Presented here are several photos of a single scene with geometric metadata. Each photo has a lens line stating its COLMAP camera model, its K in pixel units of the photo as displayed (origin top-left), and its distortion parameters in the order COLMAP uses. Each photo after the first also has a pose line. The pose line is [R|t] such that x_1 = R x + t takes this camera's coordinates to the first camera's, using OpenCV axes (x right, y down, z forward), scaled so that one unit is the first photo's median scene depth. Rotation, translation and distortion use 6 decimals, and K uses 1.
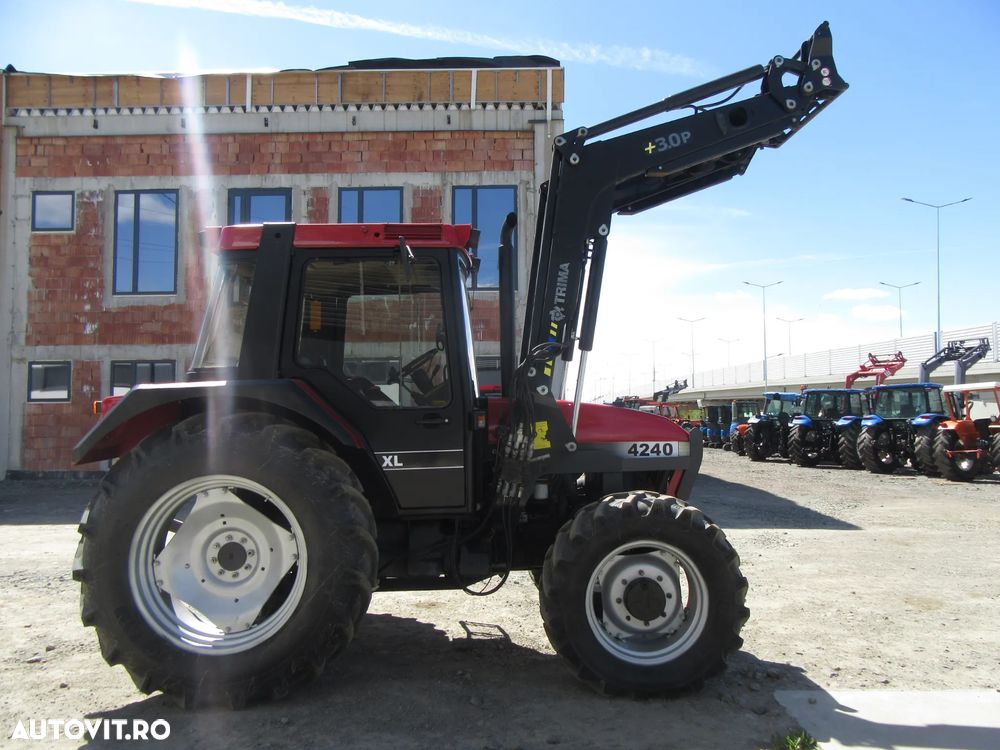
lens RADIAL K [[751.0, 0, 505.7], [0, 751.0, 361.7], [0, 0, 1]] dist [-0.023817, 0.020038]
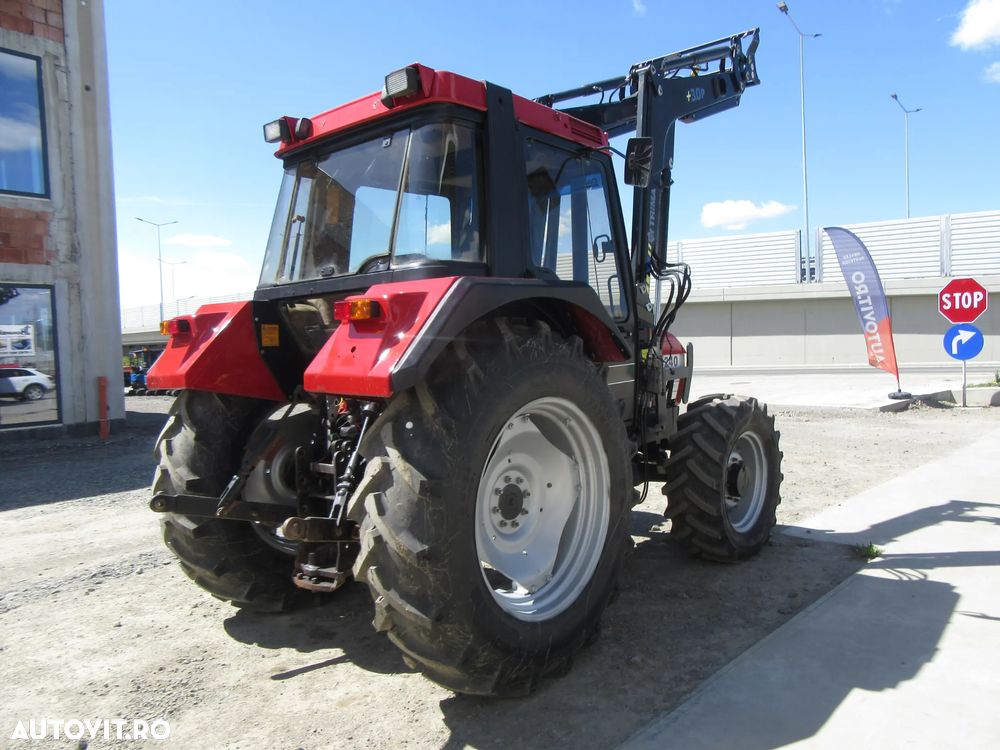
lens RADIAL K [[751.0, 0, 507.6], [0, 751.0, 379.1], [0, 0, 1]] dist [-0.023817, 0.020038]
pose [[0.672368, -0.044329, 0.738889, -0.780531], [-0.023650, 0.996409, 0.081300, 0.055244], [-0.739839, -0.072138, 0.668905, 0.397765]]
